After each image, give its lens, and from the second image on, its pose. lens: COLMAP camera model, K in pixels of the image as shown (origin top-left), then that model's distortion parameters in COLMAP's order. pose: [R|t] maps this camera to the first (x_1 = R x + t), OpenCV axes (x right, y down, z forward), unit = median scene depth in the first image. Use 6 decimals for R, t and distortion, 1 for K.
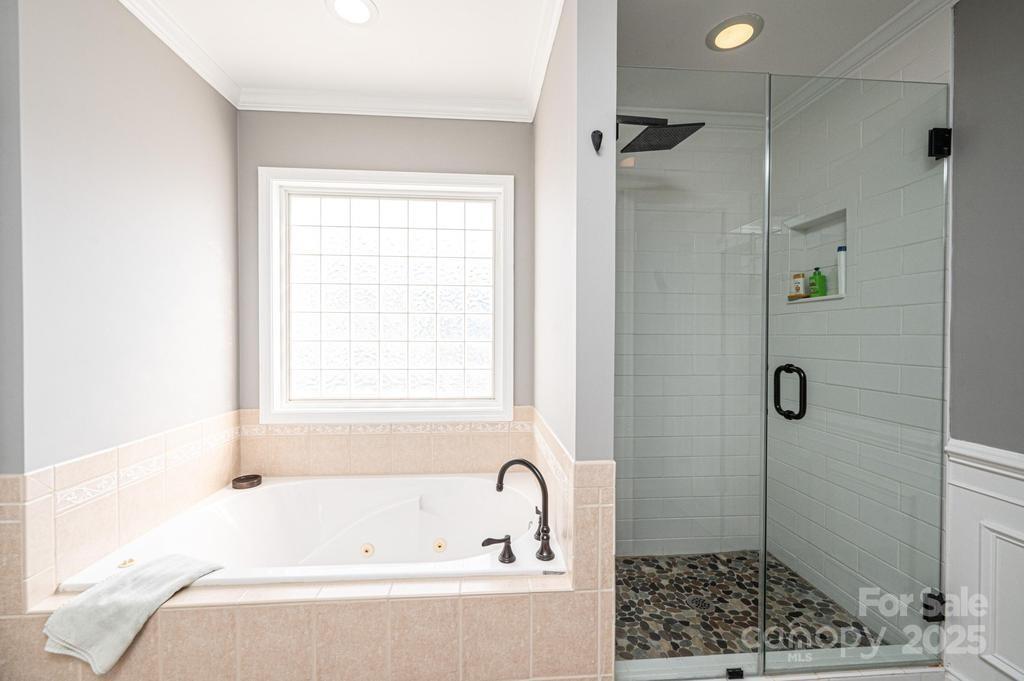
lens RADIAL K [[407.7, 0, 512.0], [0, 407.7, 340.5], [0, 0, 1]] dist [0.001914, 0.000324]
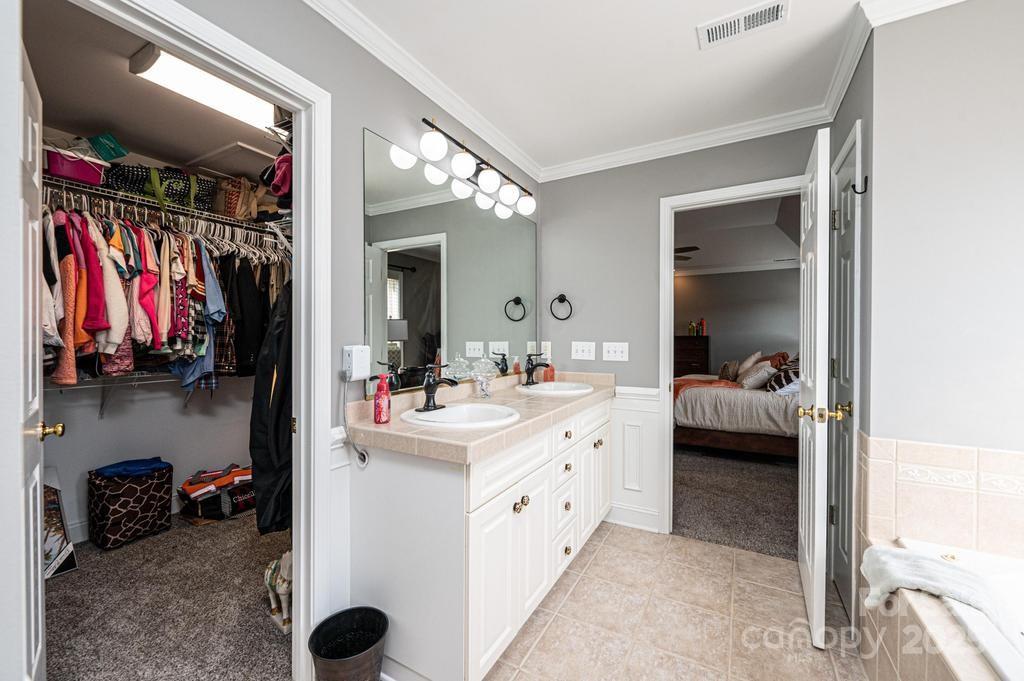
lens RADIAL K [[407.7, 0, 512.0], [0, 407.7, 340.5], [0, 0, 1]] dist [0.001914, 0.000324]
pose [[-0.553922, 0.007164, -0.832538, 0.544182], [-0.008922, 0.999854, 0.014540, -0.008957], [0.832521, 0.015482, -0.553778, 0.661192]]
